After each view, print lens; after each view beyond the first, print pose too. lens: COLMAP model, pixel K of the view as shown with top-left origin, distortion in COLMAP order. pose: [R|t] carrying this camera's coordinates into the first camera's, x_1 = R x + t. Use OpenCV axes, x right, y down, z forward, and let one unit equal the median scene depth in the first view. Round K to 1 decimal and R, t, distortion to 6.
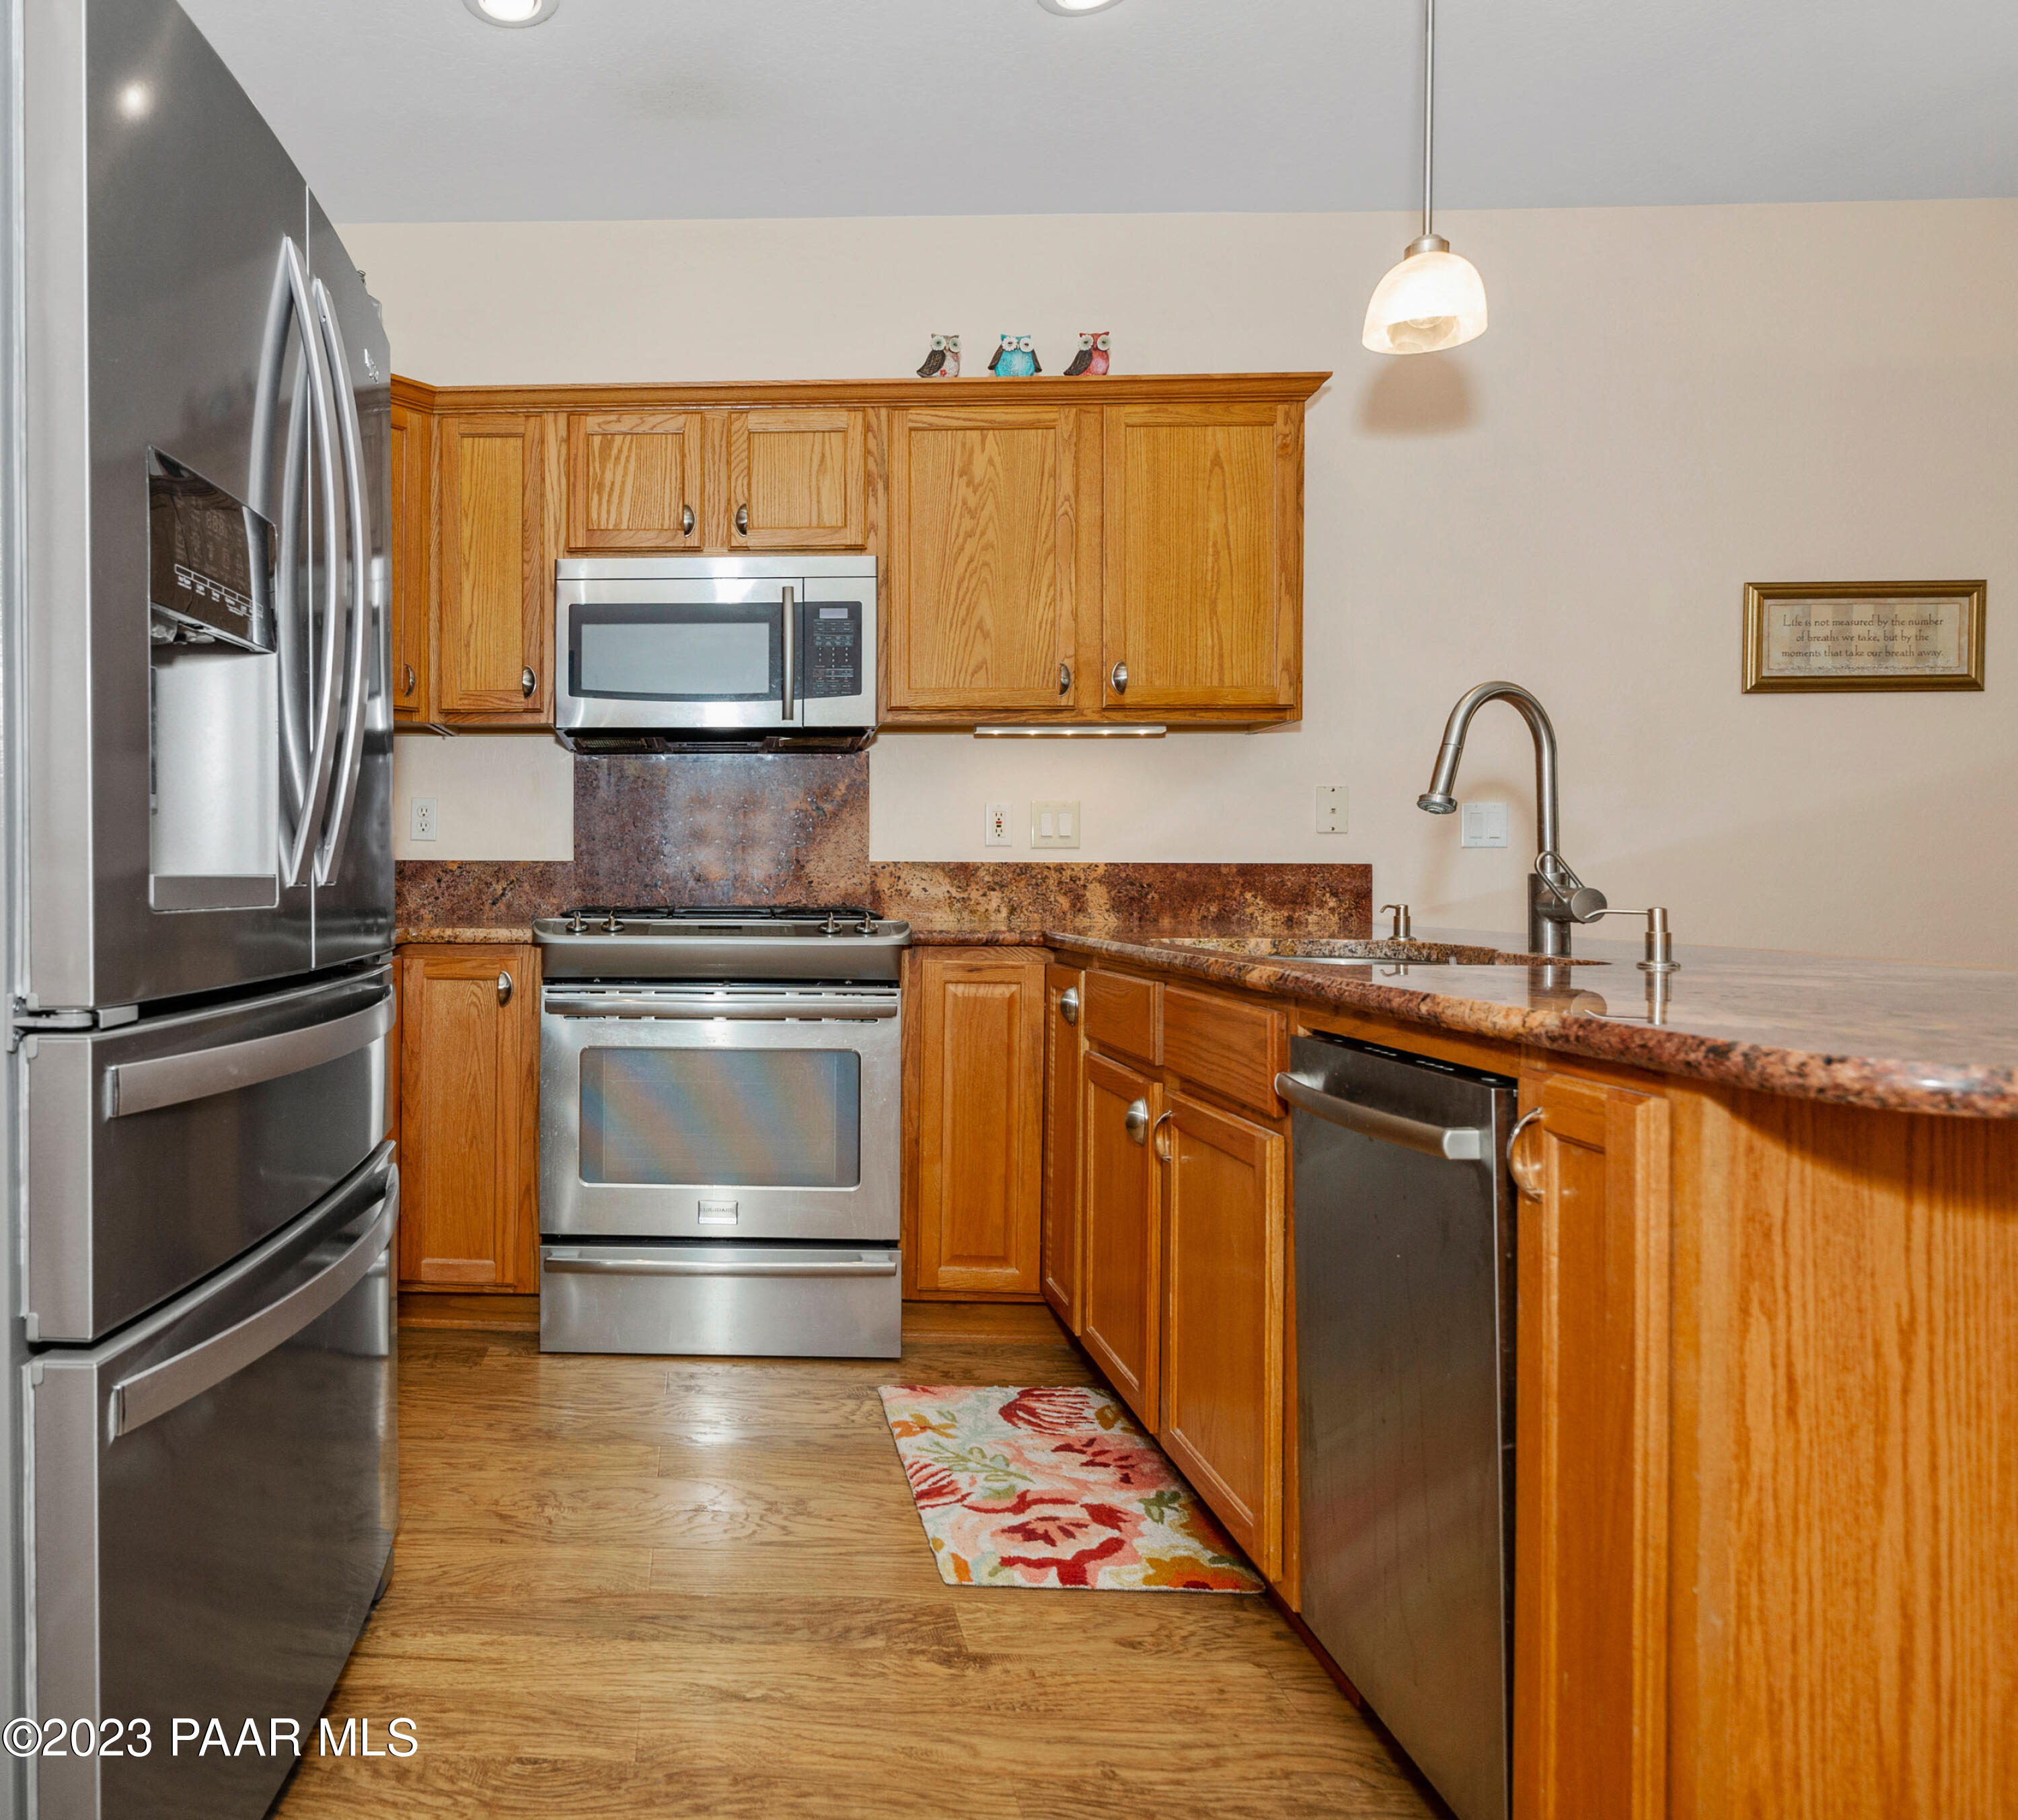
lens RADIAL K [[1275.0, 0, 1008.5], [0, 1275.0, 899.6], [0, 0, 1]] dist [-0.005872, 0.004681]
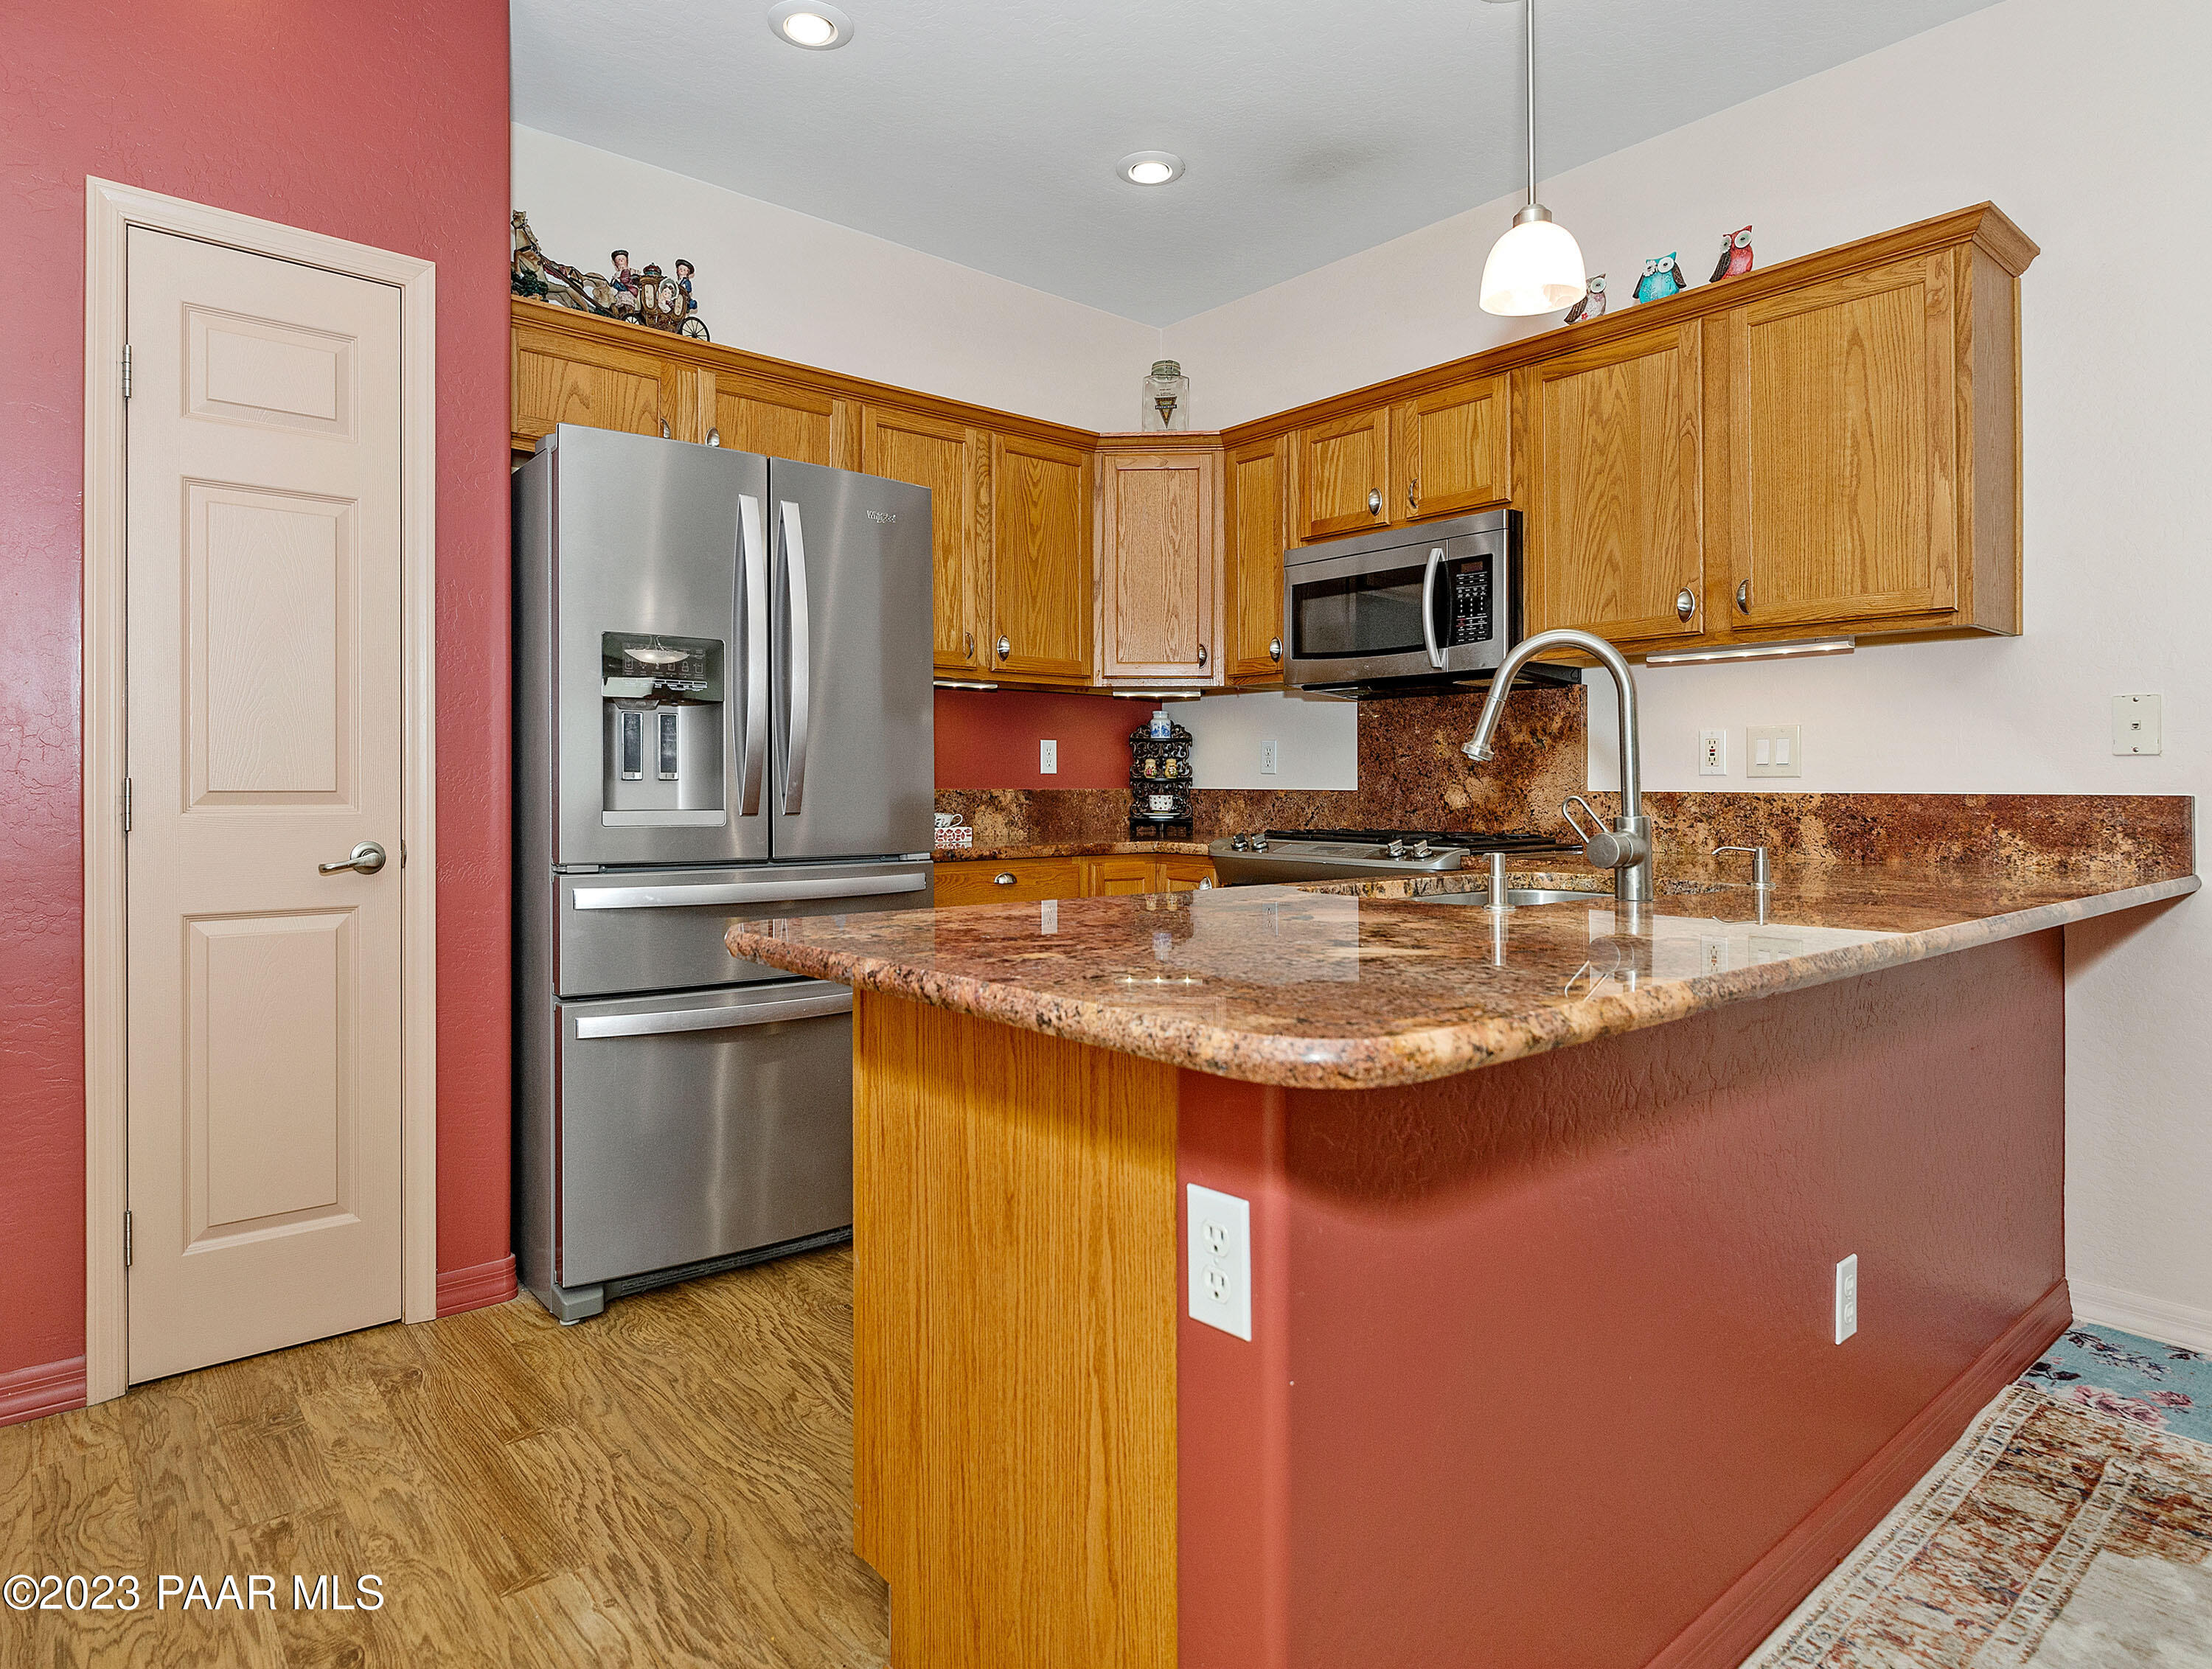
lens RADIAL K [[1289.6, 0, 1106.7], [0, 1289.6, 825.1], [0, 0, 1]] dist [-0.000534, -0.000989]
pose [[0.676602, 0.020998, -0.736050, 0.410406], [-0.017259, 0.999771, 0.012656, -0.009354], [0.736147, 0.004140, 0.676809, 0.014346]]
